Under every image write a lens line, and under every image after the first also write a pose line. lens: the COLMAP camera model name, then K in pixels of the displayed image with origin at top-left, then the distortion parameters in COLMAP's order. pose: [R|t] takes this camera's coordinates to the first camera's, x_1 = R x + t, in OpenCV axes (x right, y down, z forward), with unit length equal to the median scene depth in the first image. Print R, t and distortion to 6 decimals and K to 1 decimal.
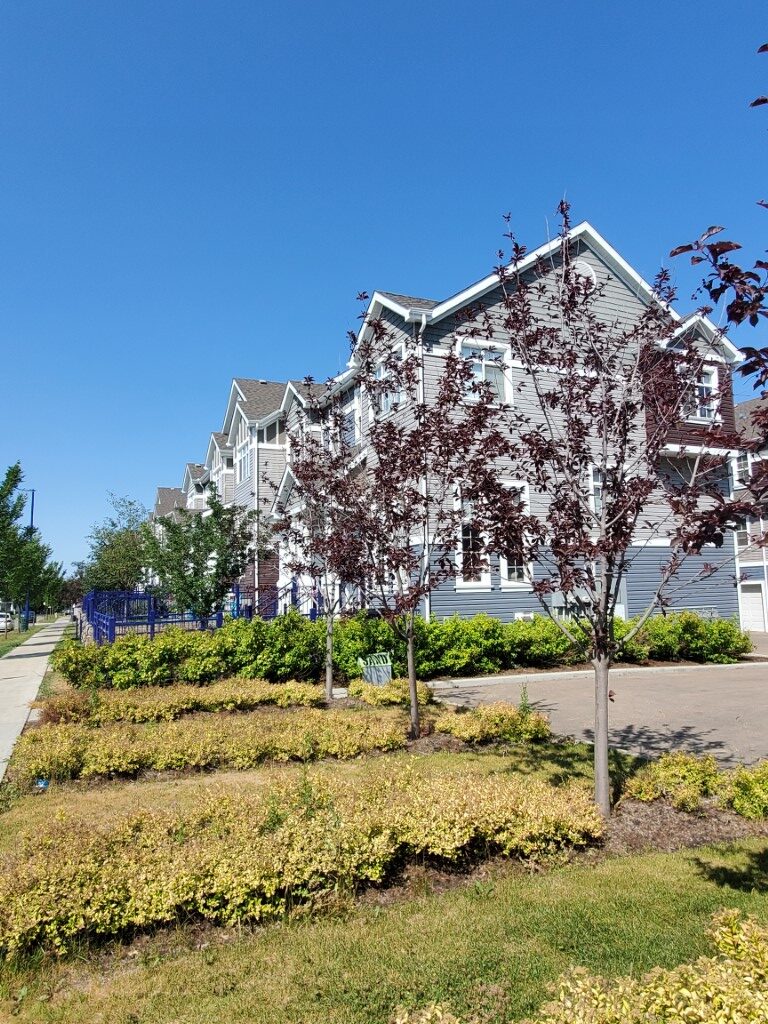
lens RADIAL K [[661.5, 0, 369.2], [0, 661.5, 520.5], [0, 0, 1]] dist [-0.002020, 0.001901]
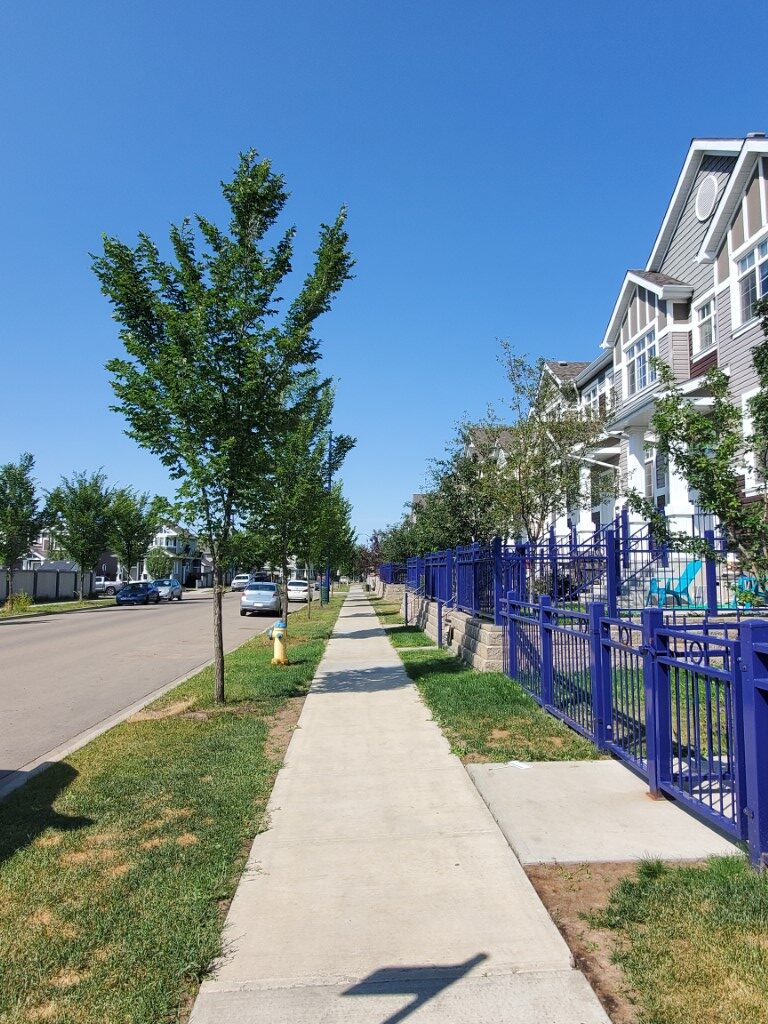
lens RADIAL K [[660.9, 0, 384.0], [0, 660.9, 512.0], [0, 0, 1]] dist [0.003800, 0.000356]
pose [[0.930860, -0.010343, -0.365231, -0.139024], [0.021002, 0.999461, 0.025223, 0.031036], [0.364773, -0.031150, 0.930575, 0.243605]]
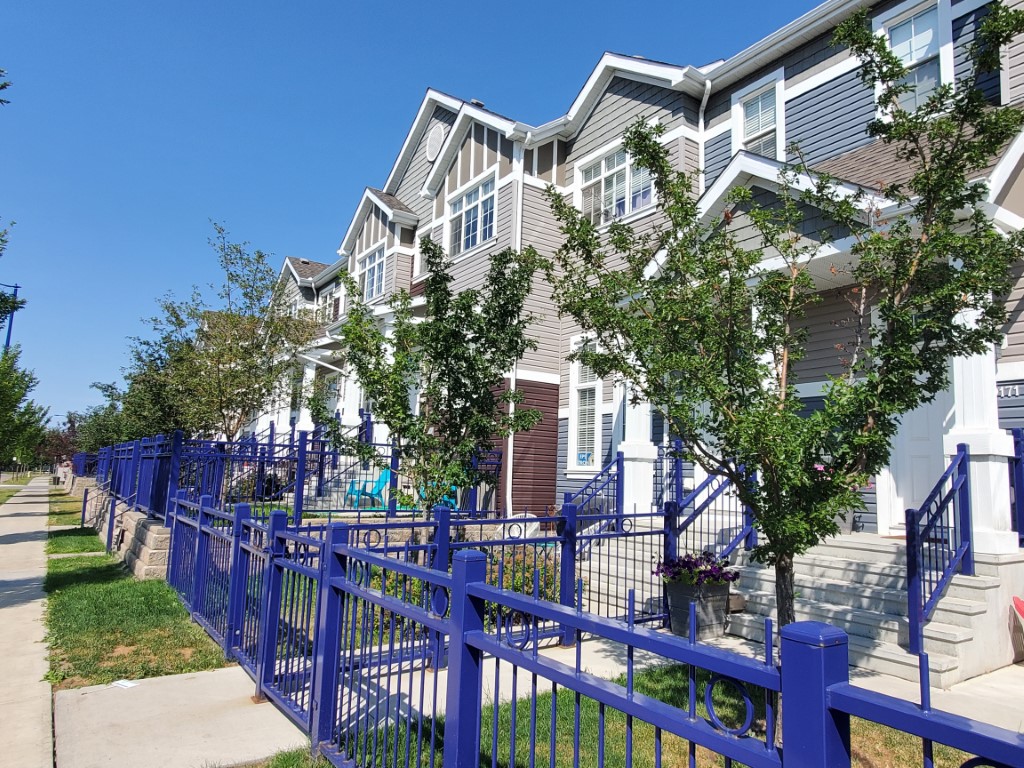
lens RADIAL K [[661.5, 0, 512.0], [0, 661.5, 384.0], [0, 0, 1]] dist [-0.002020, 0.001901]
pose [[0.980200, 0.085016, 0.178833, -0.123358], [-0.080568, 0.996235, -0.032004, 0.029915], [-0.180880, 0.016962, 0.983359, 0.243927]]
